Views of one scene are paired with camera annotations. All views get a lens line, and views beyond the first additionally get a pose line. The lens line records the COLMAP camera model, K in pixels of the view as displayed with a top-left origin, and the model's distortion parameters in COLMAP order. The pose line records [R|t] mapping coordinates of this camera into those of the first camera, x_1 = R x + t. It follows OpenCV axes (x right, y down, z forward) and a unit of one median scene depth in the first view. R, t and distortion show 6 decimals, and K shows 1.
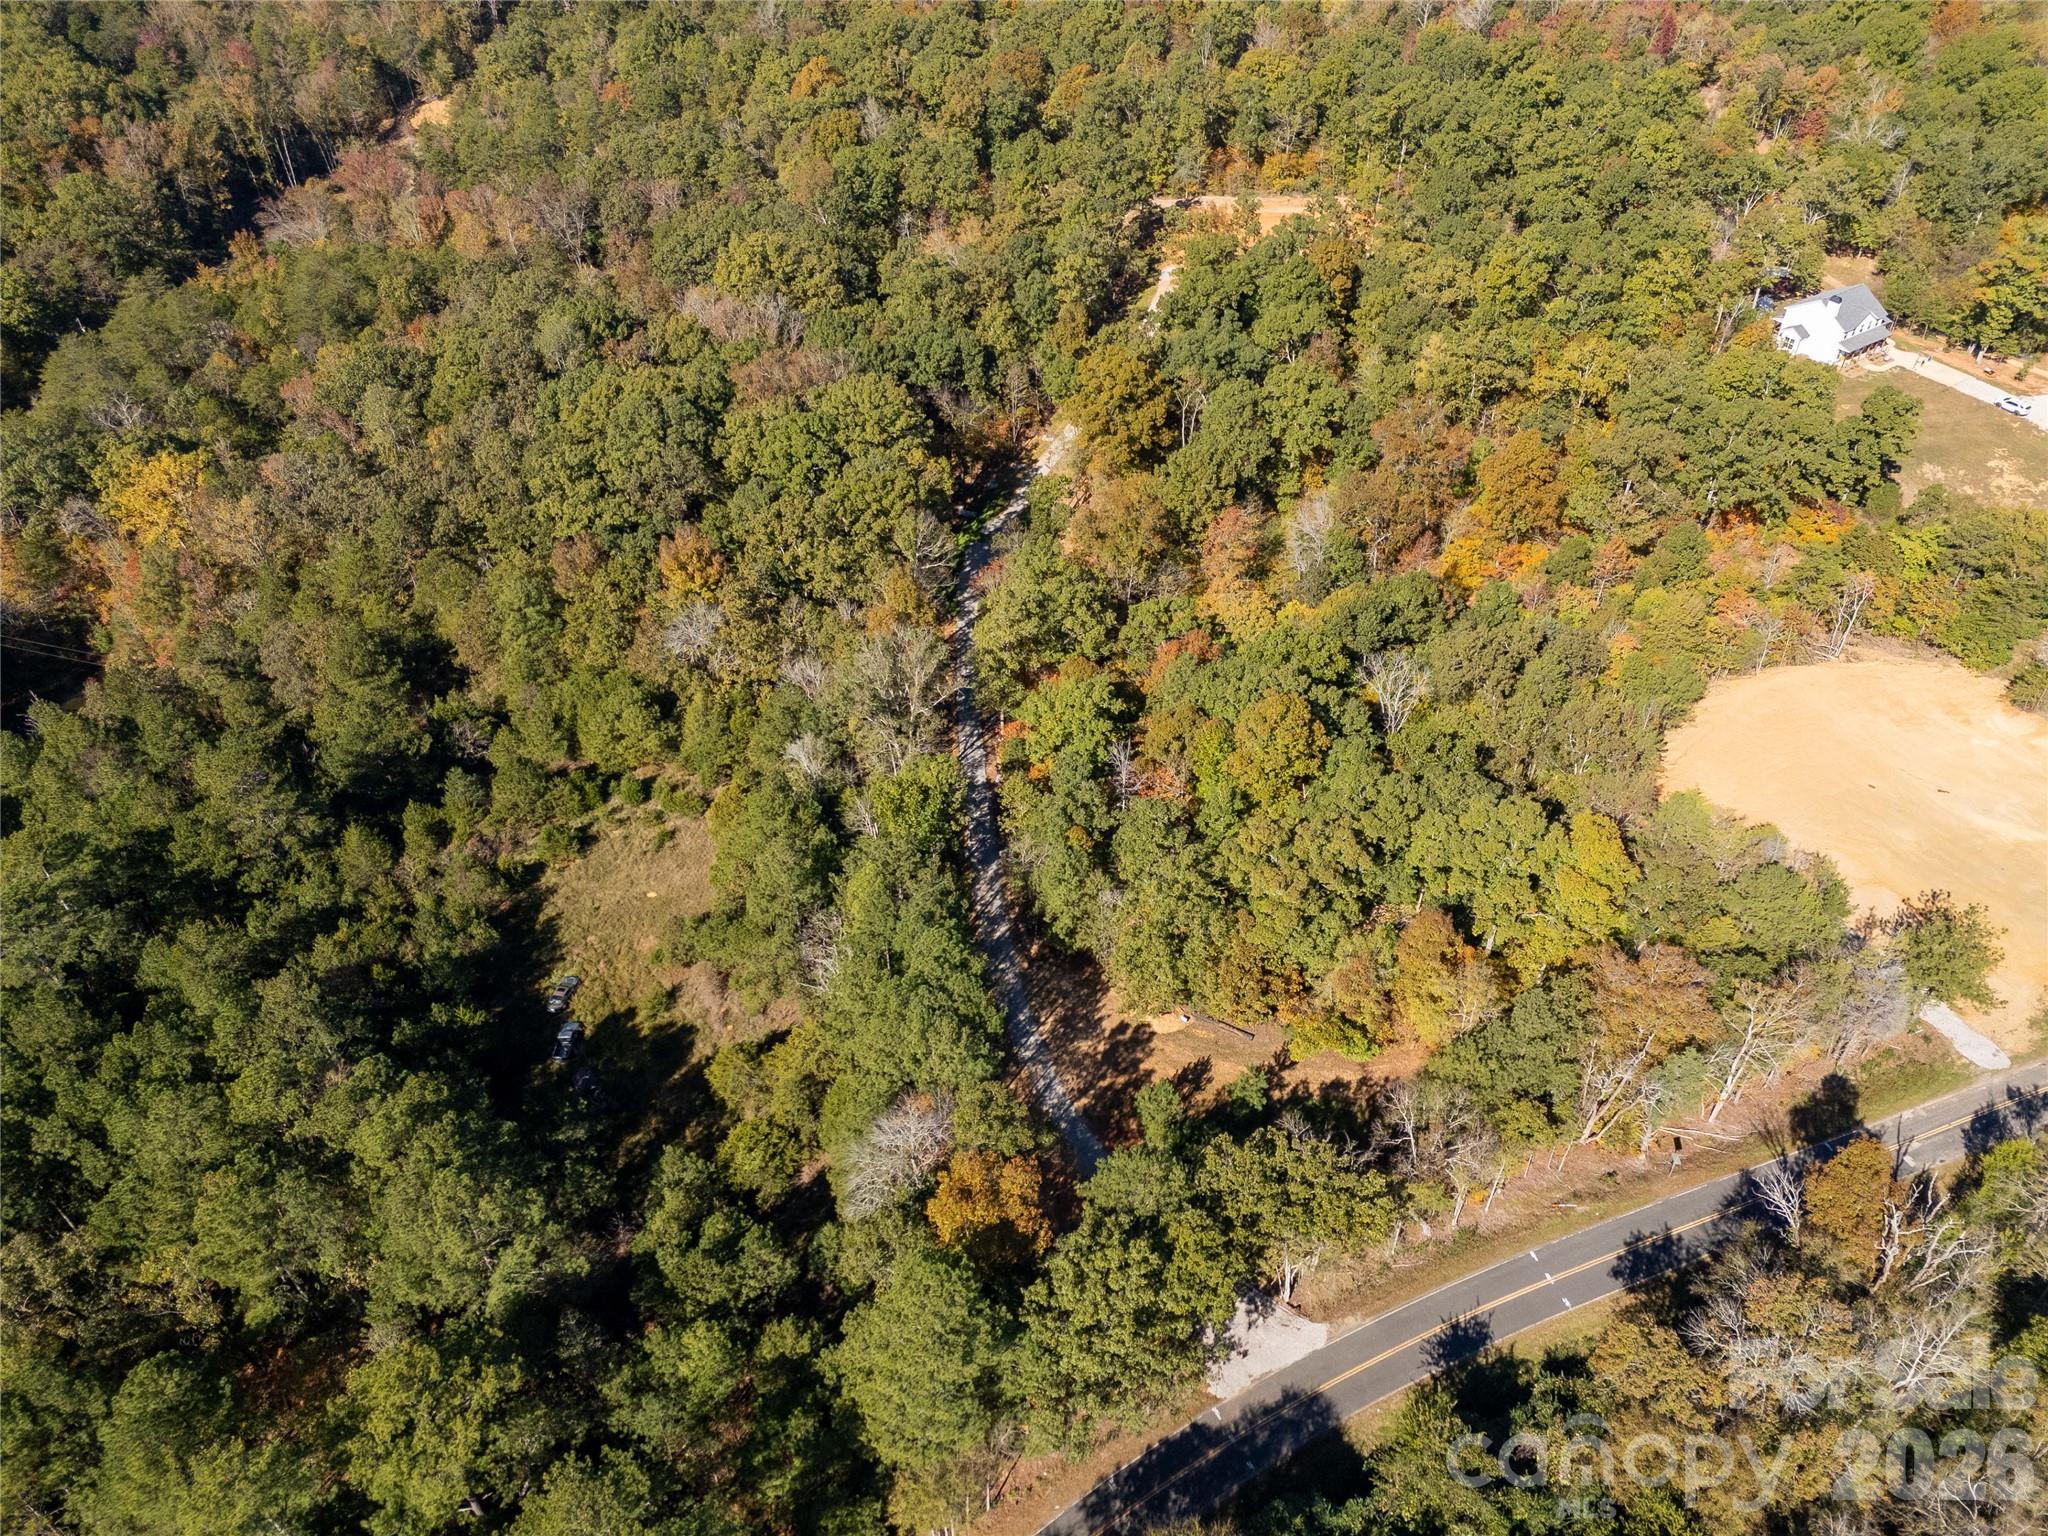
lens RADIAL K [[1499.1, 0, 1020.4], [0, 1499.1, 770.9], [0, 0, 1]] dist [0.090682, -0.083660]
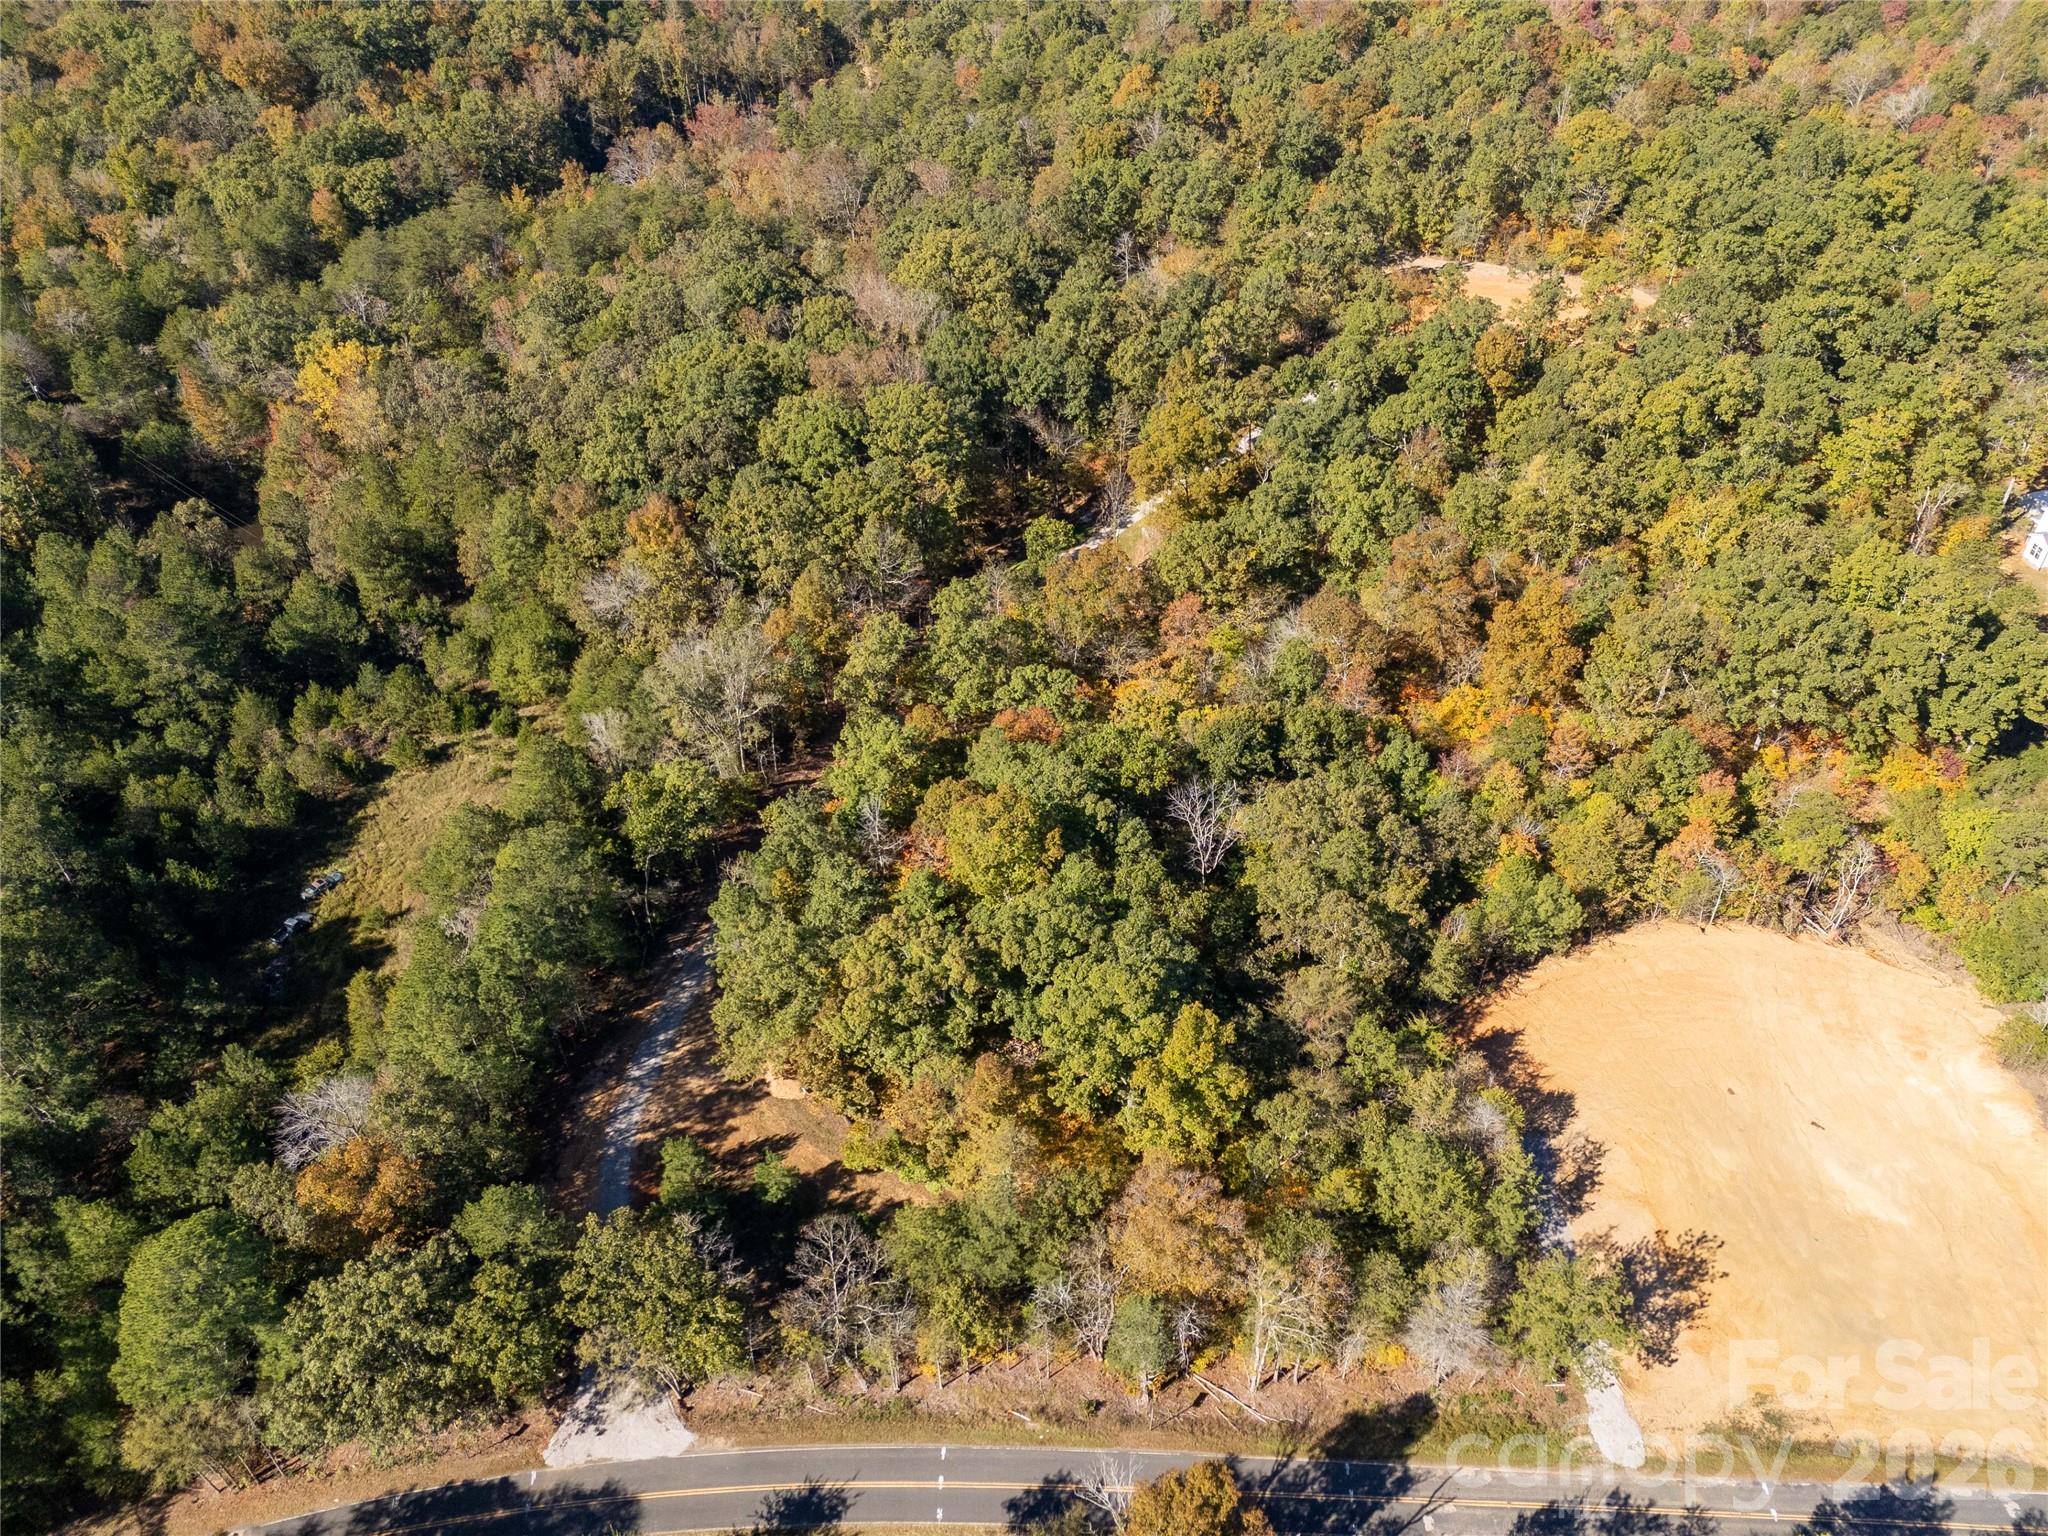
lens RADIAL K [[1479.7, 0, 1014.5], [0, 1479.7, 789.9], [0, 0, 1]] dist [0.086960, -0.077686]
pose [[0.919636, 0.260592, -0.293872, 0.415722], [-0.255616, 0.965159, 0.055939, -0.097622], [0.298211, 0.023675, 0.954206, 0.112401]]
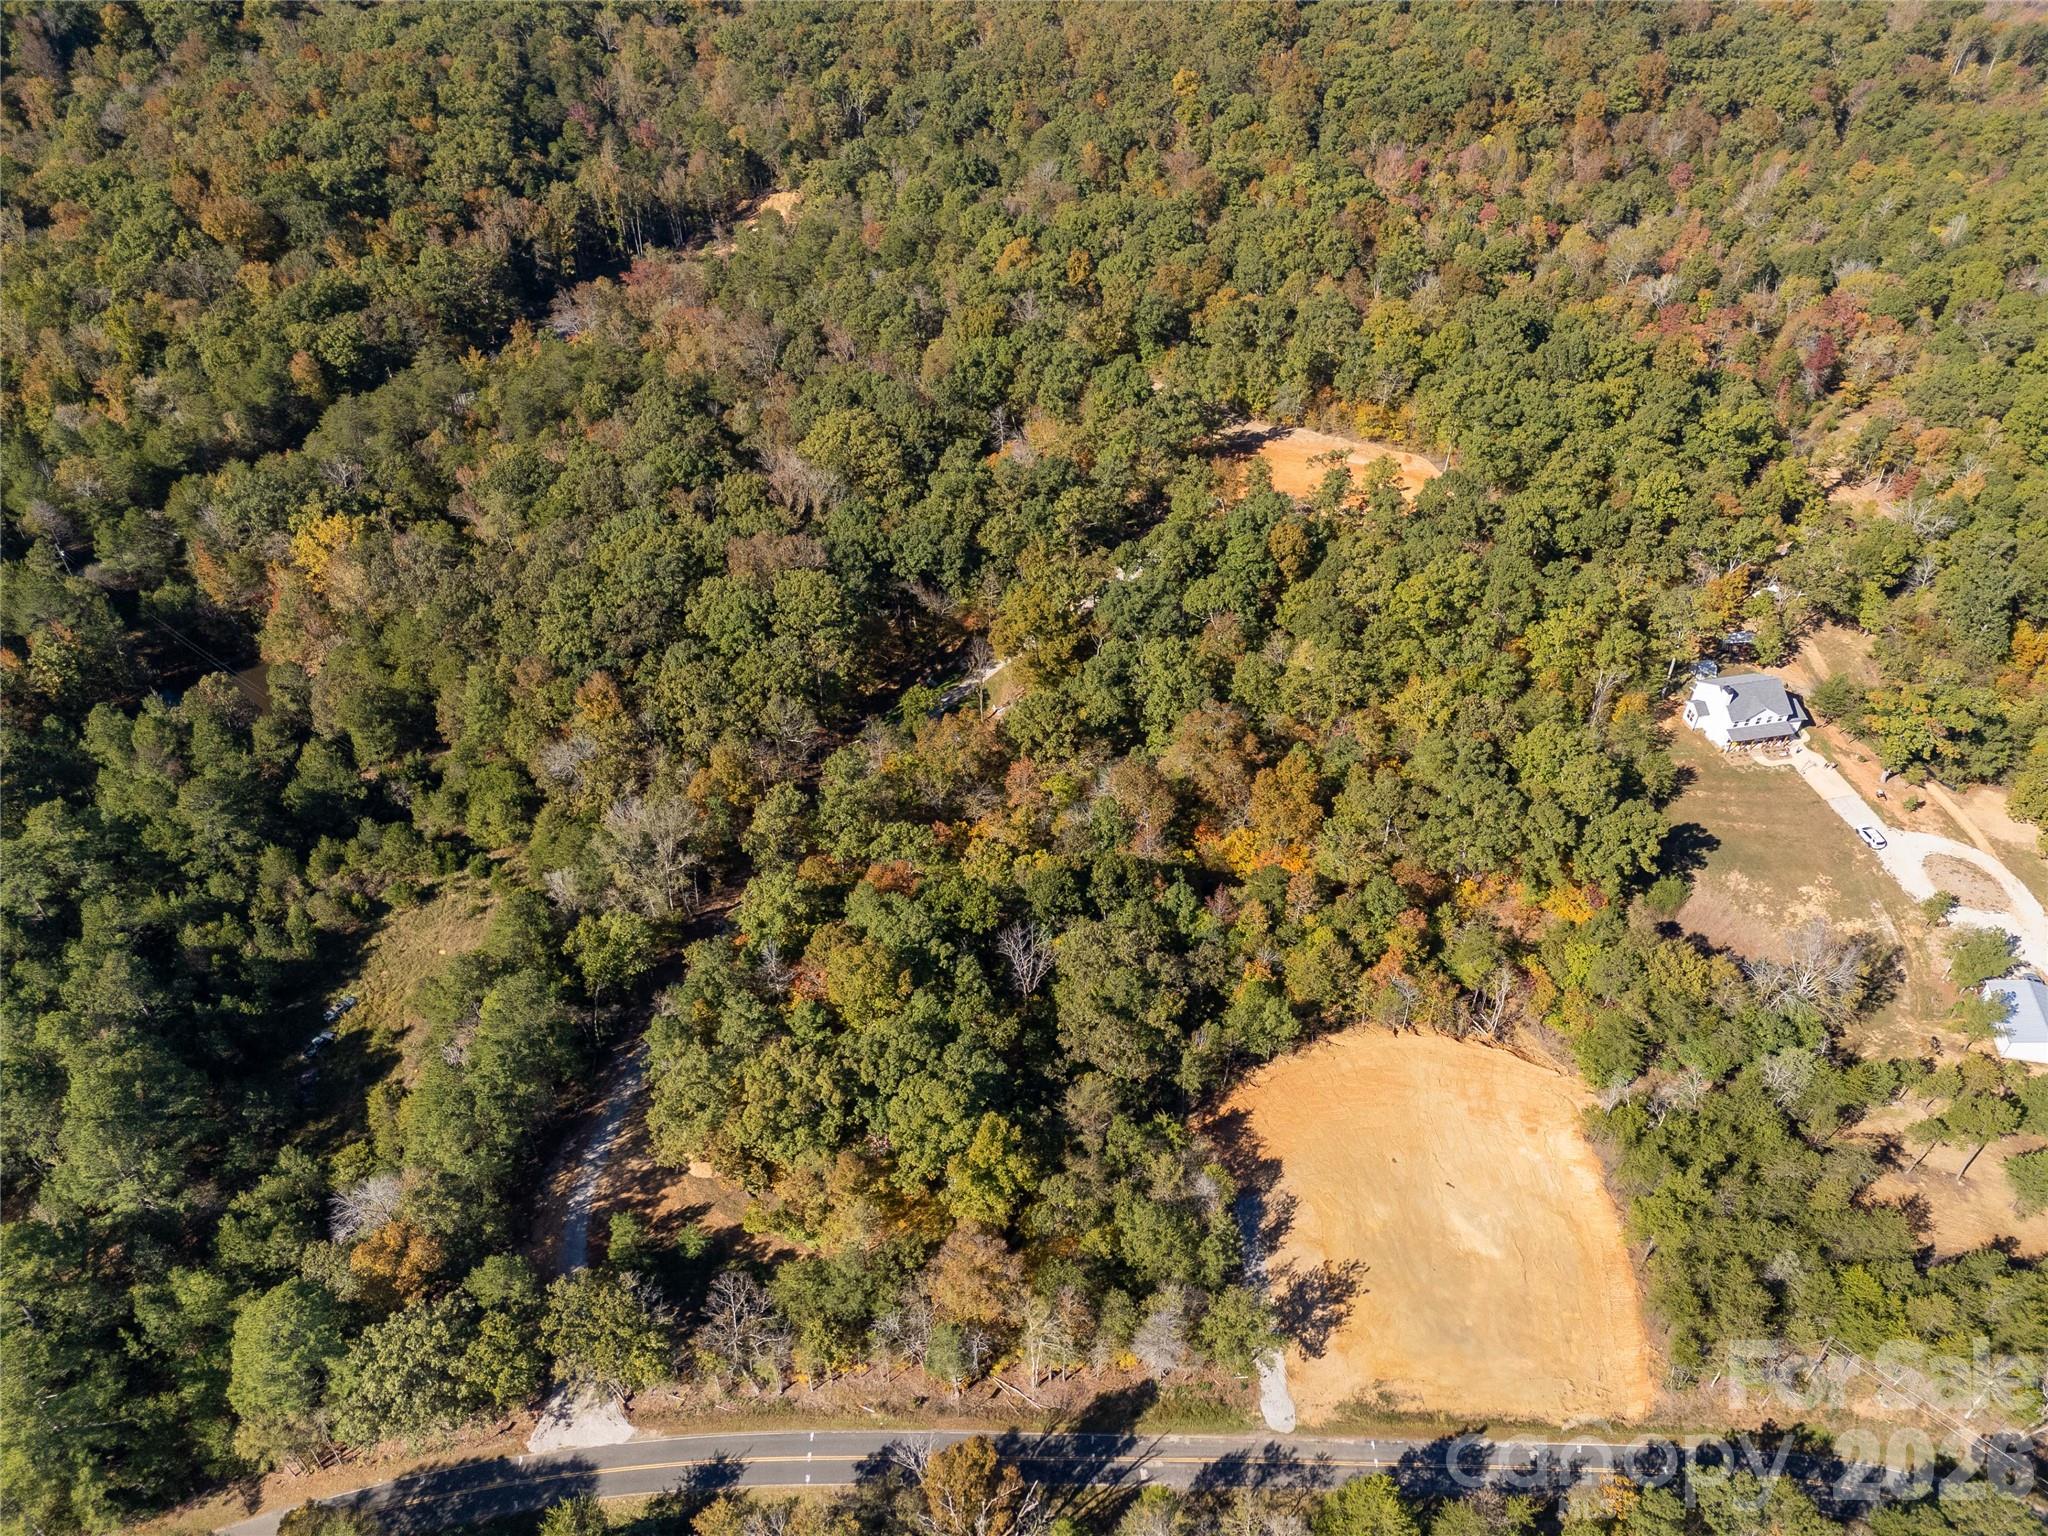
lens RADIAL K [[1479.7, 0, 1014.5], [0, 1479.7, 789.9], [0, 0, 1]] dist [0.086960, -0.077686]
pose [[0.931826, 0.257512, -0.255711, 0.529992], [-0.253879, 0.966058, 0.047710, -0.248226], [0.259318, 0.020462, 0.965575, -0.159091]]
